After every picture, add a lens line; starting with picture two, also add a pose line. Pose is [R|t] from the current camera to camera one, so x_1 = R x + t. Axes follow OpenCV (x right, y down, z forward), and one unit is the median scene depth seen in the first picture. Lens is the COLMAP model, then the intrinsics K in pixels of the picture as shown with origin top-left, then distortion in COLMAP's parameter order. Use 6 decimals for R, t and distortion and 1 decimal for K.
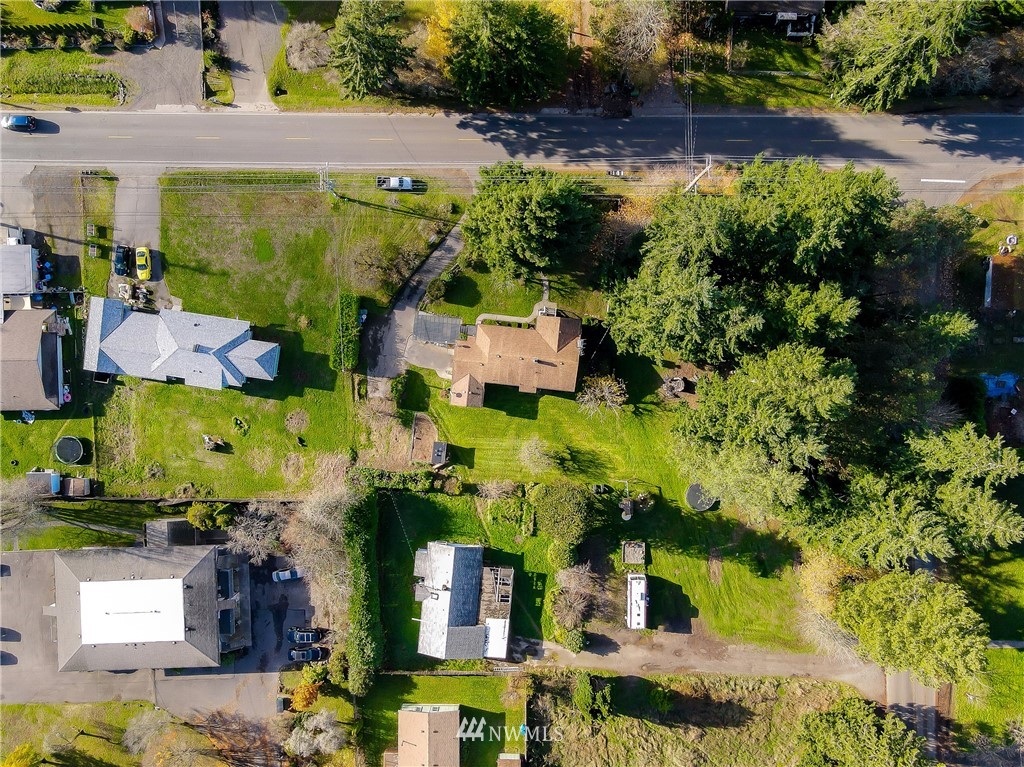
lens RADIAL K [[795.4, 0, 512.0], [0, 795.4, 383.5], [0, 0, 1]] dist [0.031596, -0.003403]
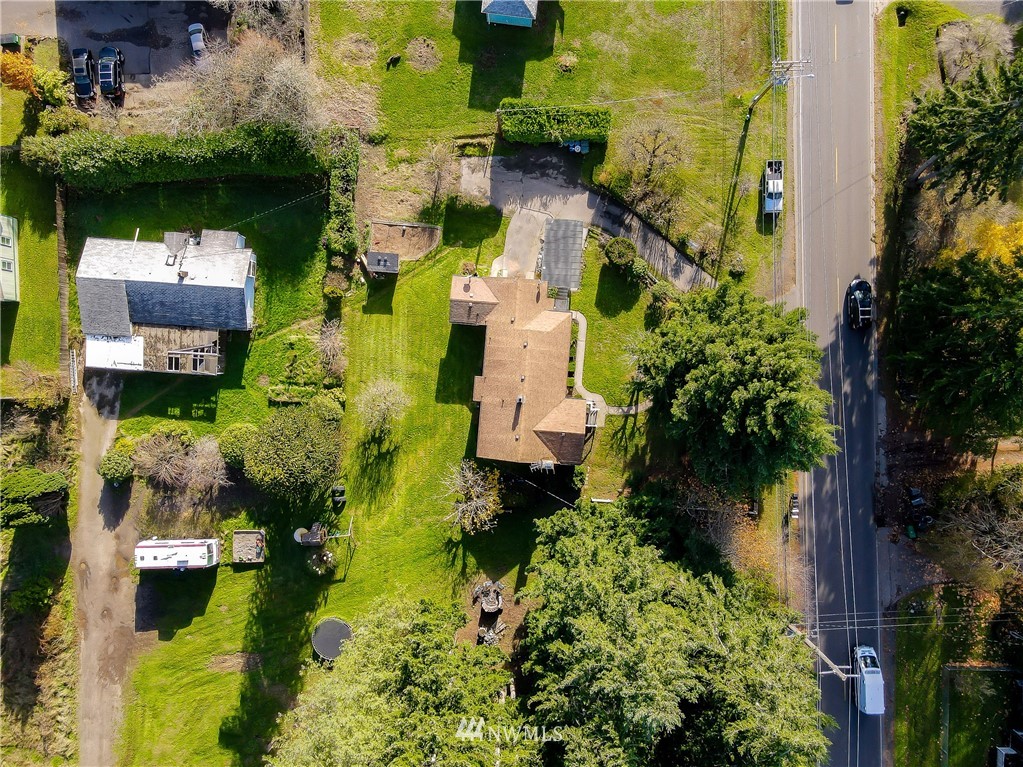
lens RADIAL K [[794.7, 0, 511.5], [0, 794.7, 383.5], [0, 0, 1]] dist [0.031596, -0.003403]
pose [[0.026821, 0.999330, 0.024888, -0.000893], [-0.999436, 0.027311, -0.019559, -0.007594], [-0.020226, -0.024349, 0.999499, 0.306077]]
